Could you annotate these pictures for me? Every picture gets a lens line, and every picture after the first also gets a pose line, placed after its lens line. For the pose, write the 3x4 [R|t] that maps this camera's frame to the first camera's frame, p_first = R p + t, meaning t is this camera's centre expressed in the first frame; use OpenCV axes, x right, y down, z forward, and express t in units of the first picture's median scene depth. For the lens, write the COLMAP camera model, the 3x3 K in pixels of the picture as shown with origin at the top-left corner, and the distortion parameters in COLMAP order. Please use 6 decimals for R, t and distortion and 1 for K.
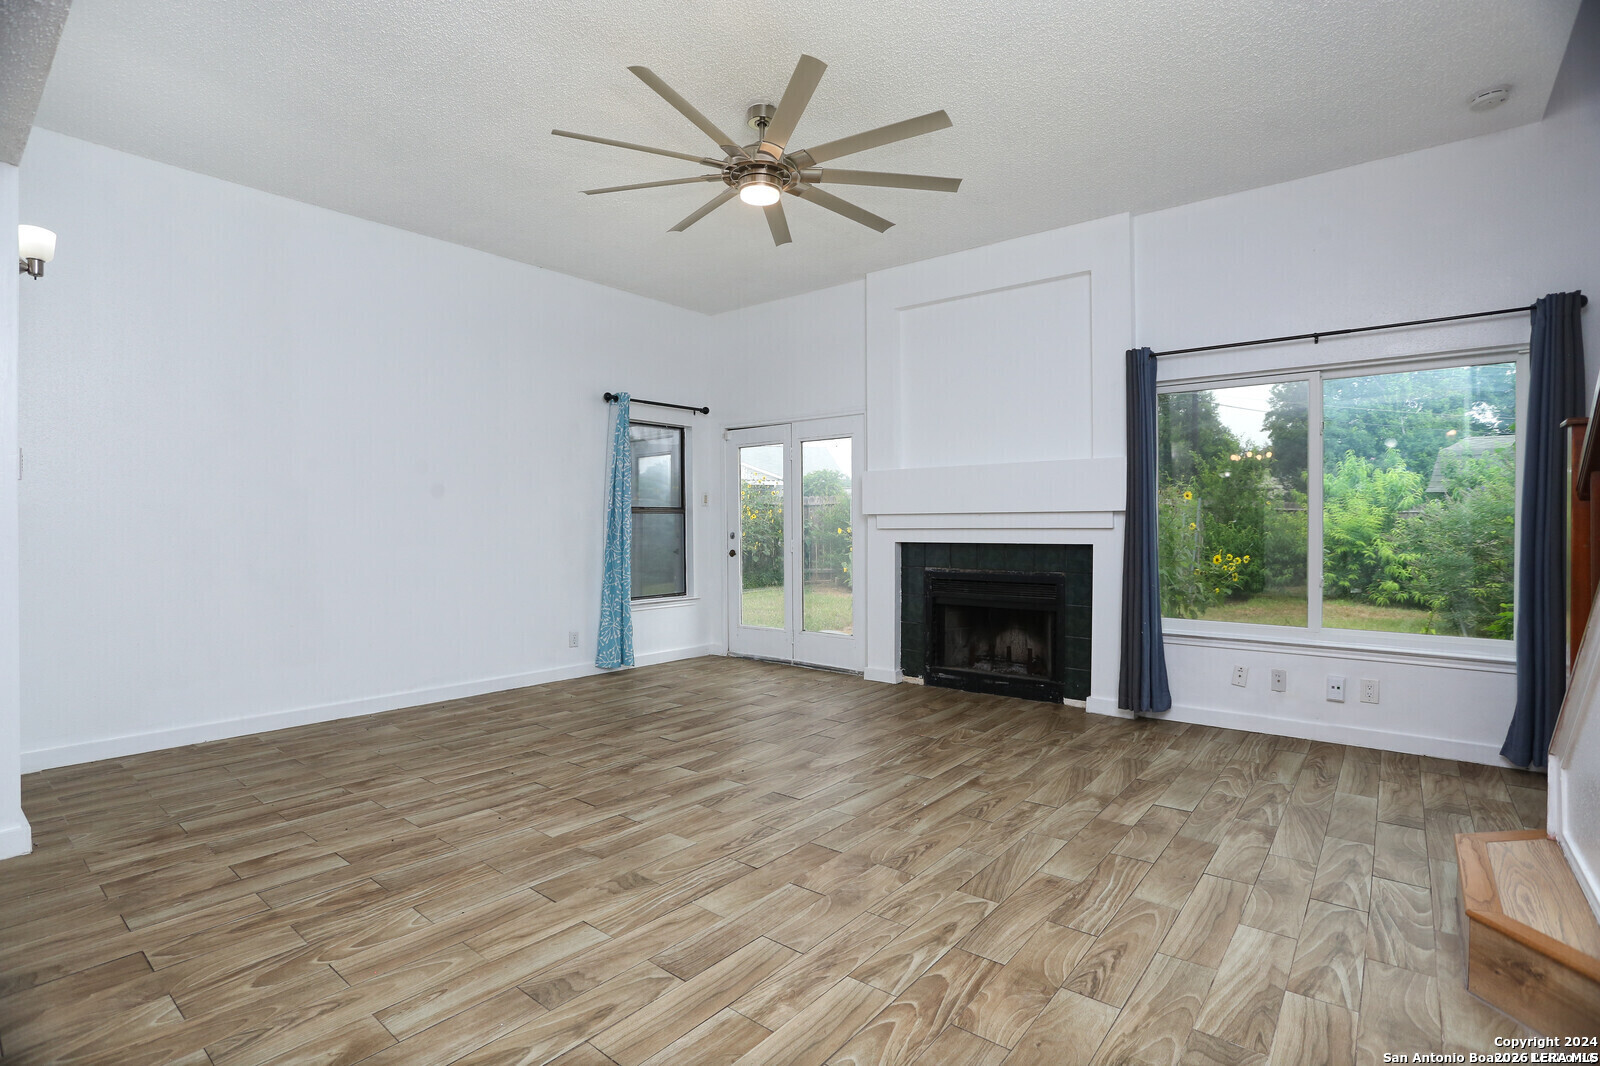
lens RADIAL K [[773.4, 0, 779.3], [0, 773.4, 528.6], [0, 0, 1]] dist [-0.073360, 0.033369]
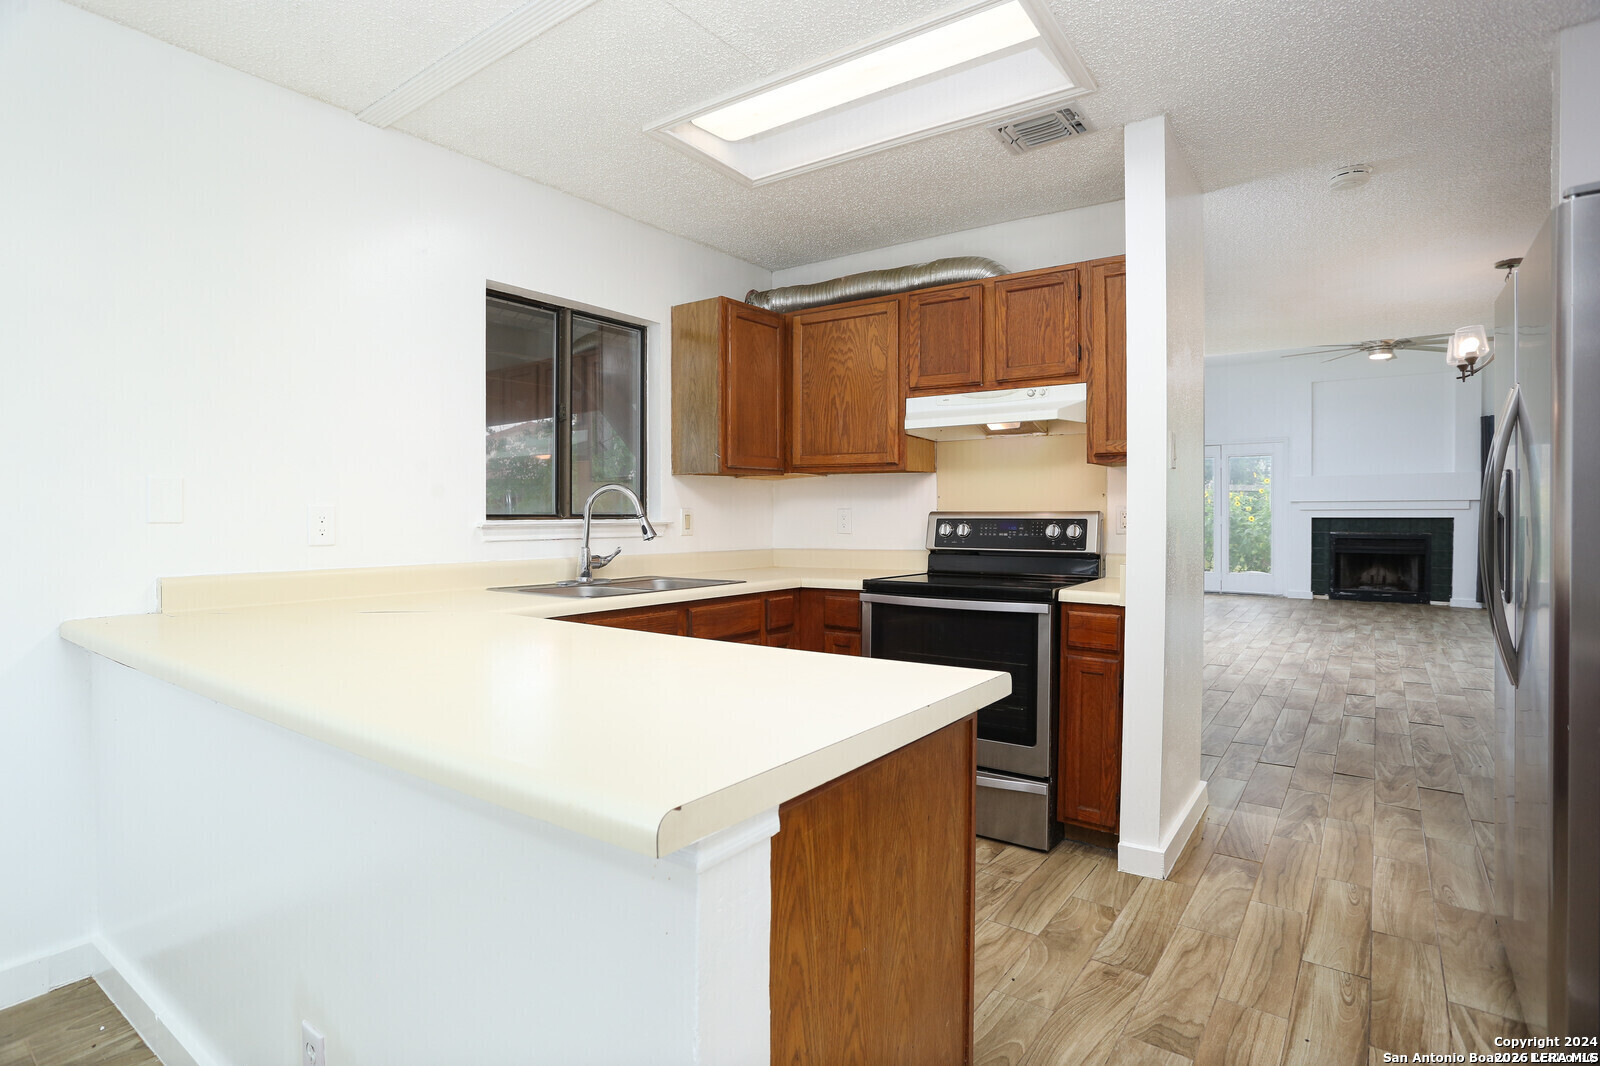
lens RADIAL K [[823.1, 0, 804.6], [0, 823.1, 513.7], [0, 0, 1]] dist [-0.000735, 0.000914]
pose [[0.996268, -0.000563, 0.086314, -1.995845], [0.000349, 0.999997, 0.002496, 0.007364], [-0.086316, -0.002457, 0.996265, -1.298795]]
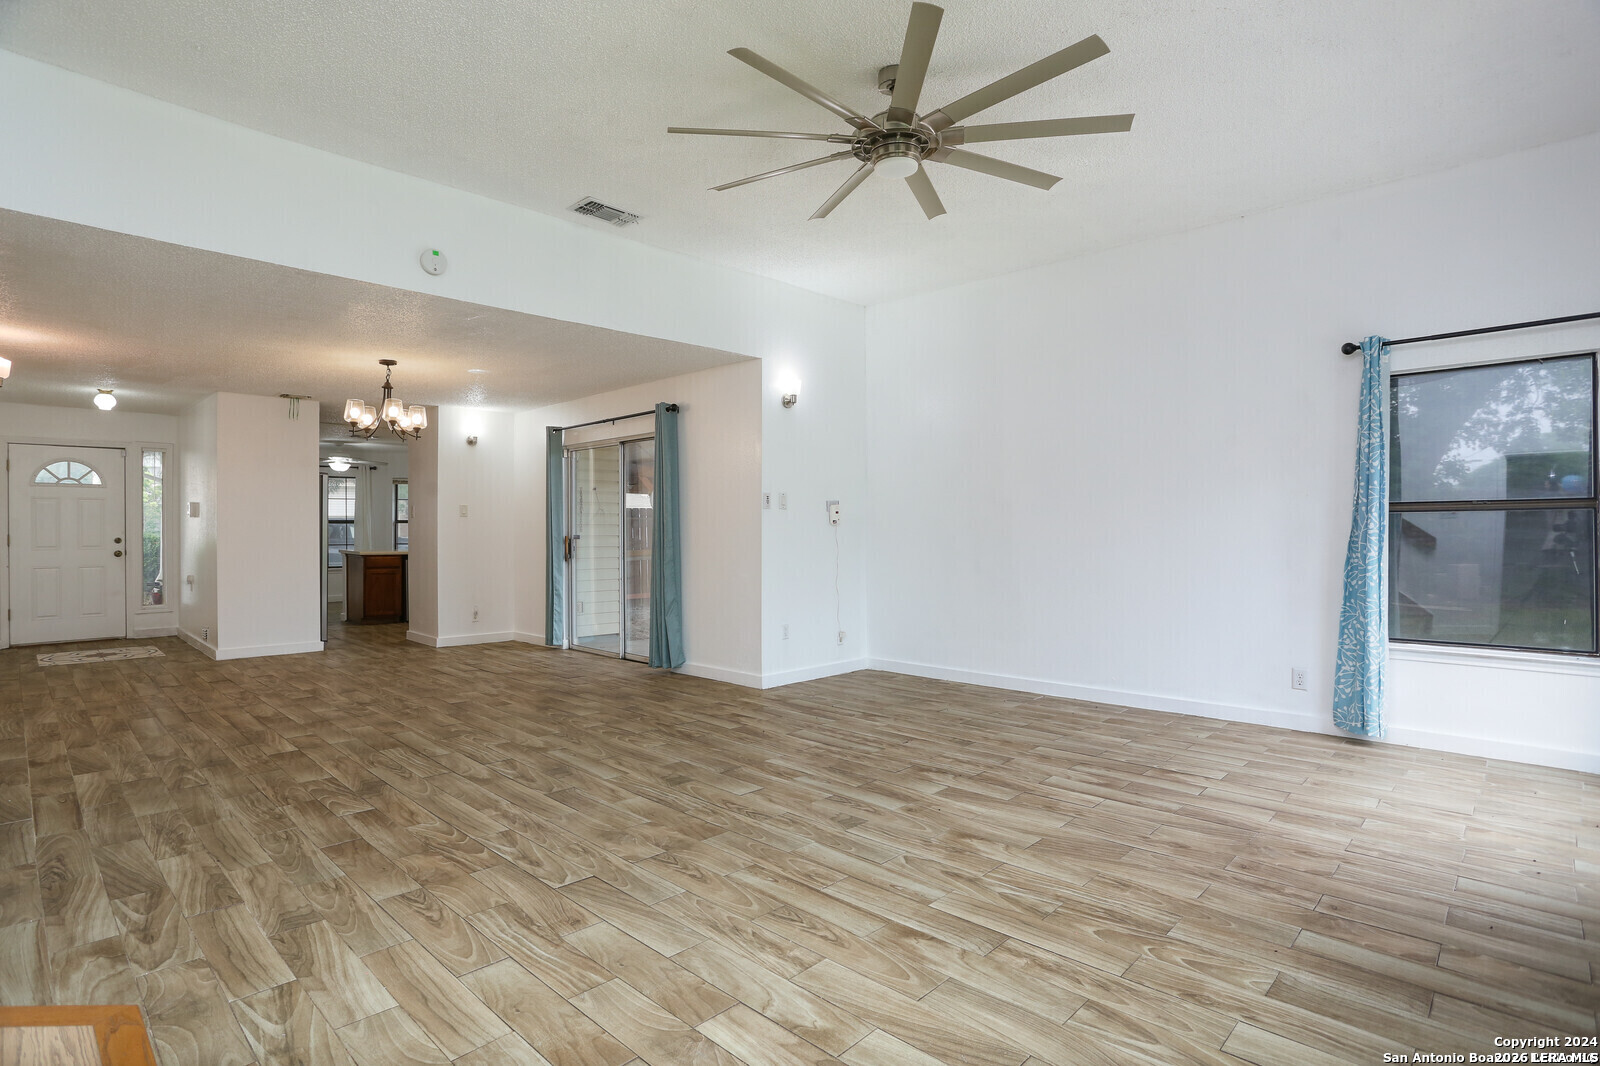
lens RADIAL K [[802.2, 0, 800.0], [0, 802.2, 529.0], [0, 0, 1]] dist [-0.073376, 0.035234]
pose [[-0.064567, -0.001623, -0.997912, 0.977064], [-0.002201, 0.999996, -0.001484, -0.005390], [0.997911, 0.002100, -0.064571, 1.007933]]
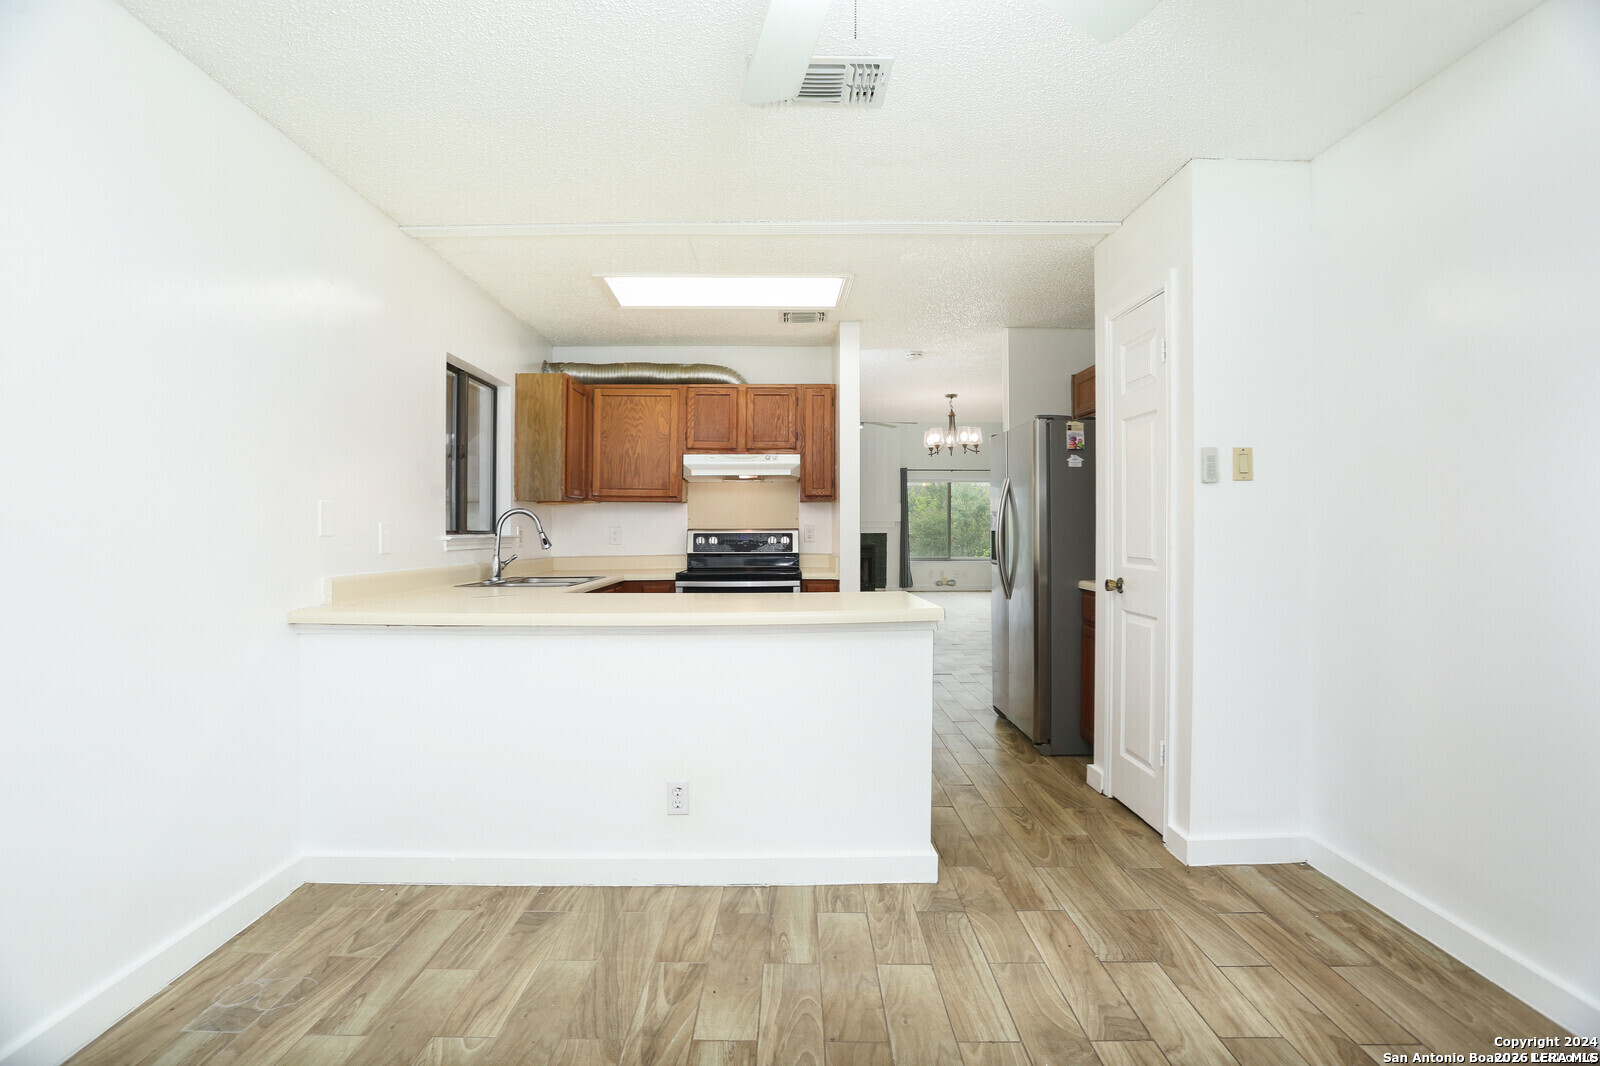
lens RADIAL K [[802.2, 0, 800.0], [0, 802.2, 529.0], [0, 0, 1]] dist [-0.073376, 0.035234]
pose [[0.762354, -0.000487, 0.647160, -2.636848], [0.001008, 0.999999, -0.000436, 0.008632], [-0.647160, 0.000985, 0.762354, -1.604075]]
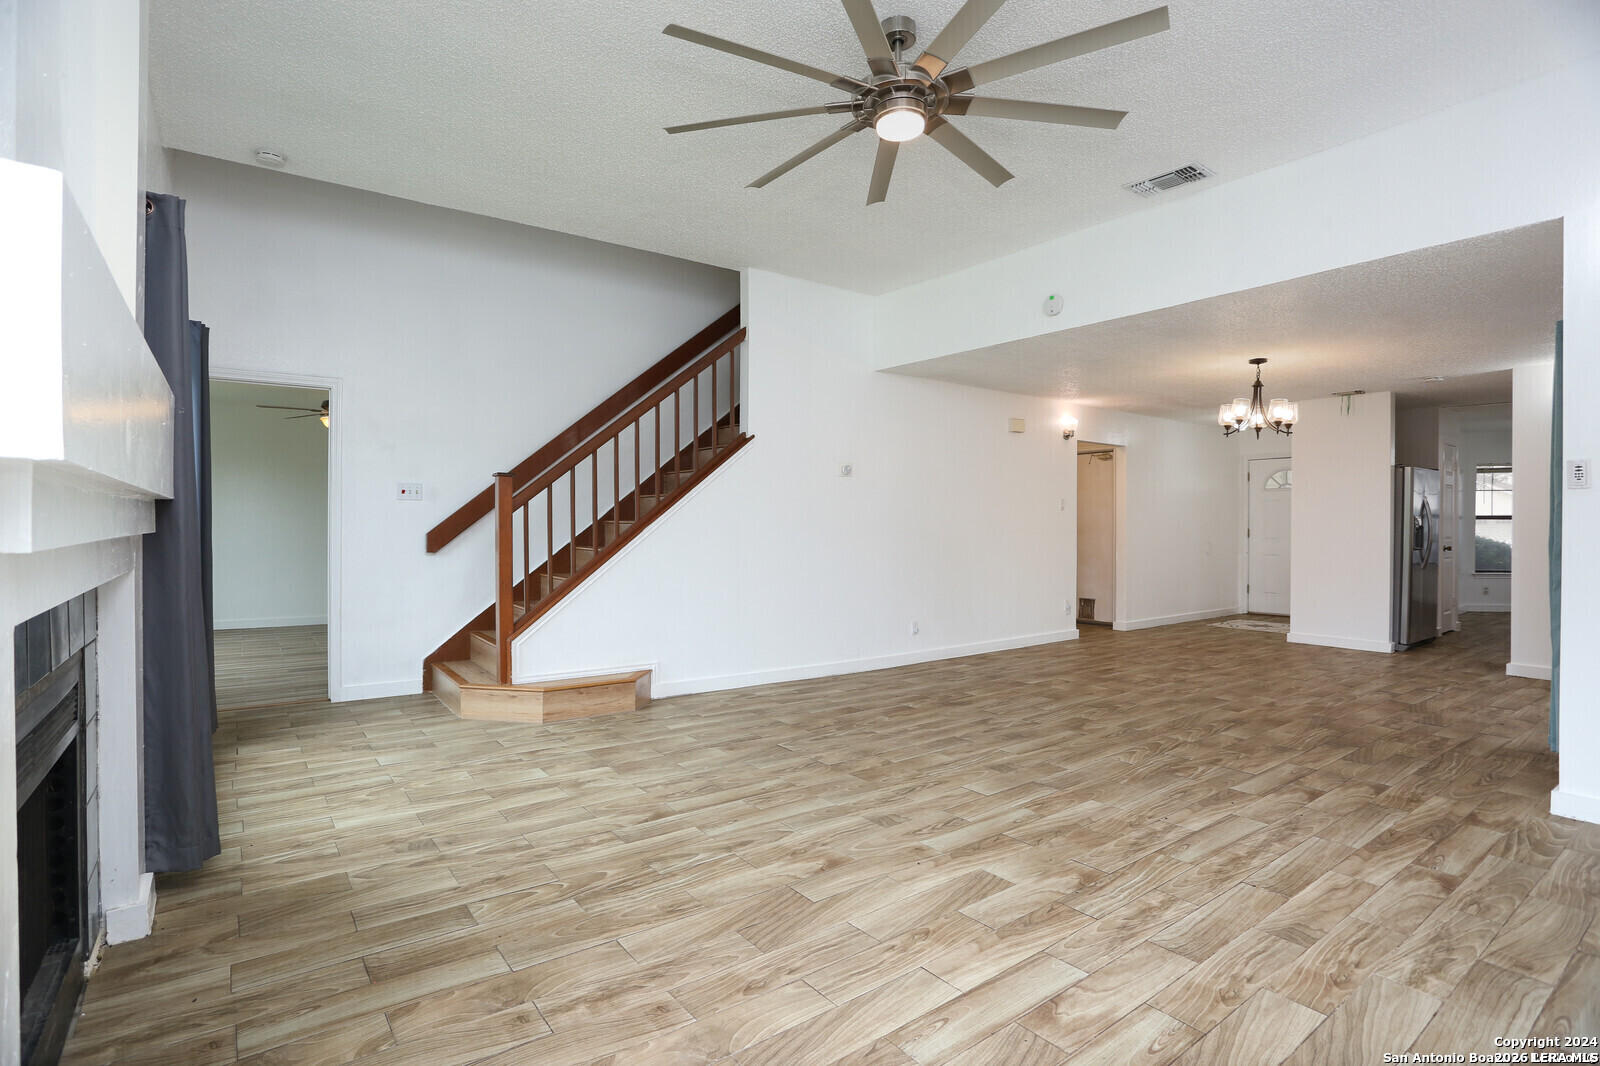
lens RADIAL K [[793.8, 0, 774.2], [0, 793.8, 529.8], [0, 0, 1]] dist [-0.077507, 0.037375]
pose [[-0.968222, -0.002215, 0.250084, -0.111881], [0.000123, 0.999956, 0.009333, -0.010847], [-0.250094, 0.009067, -0.968179, 1.965901]]
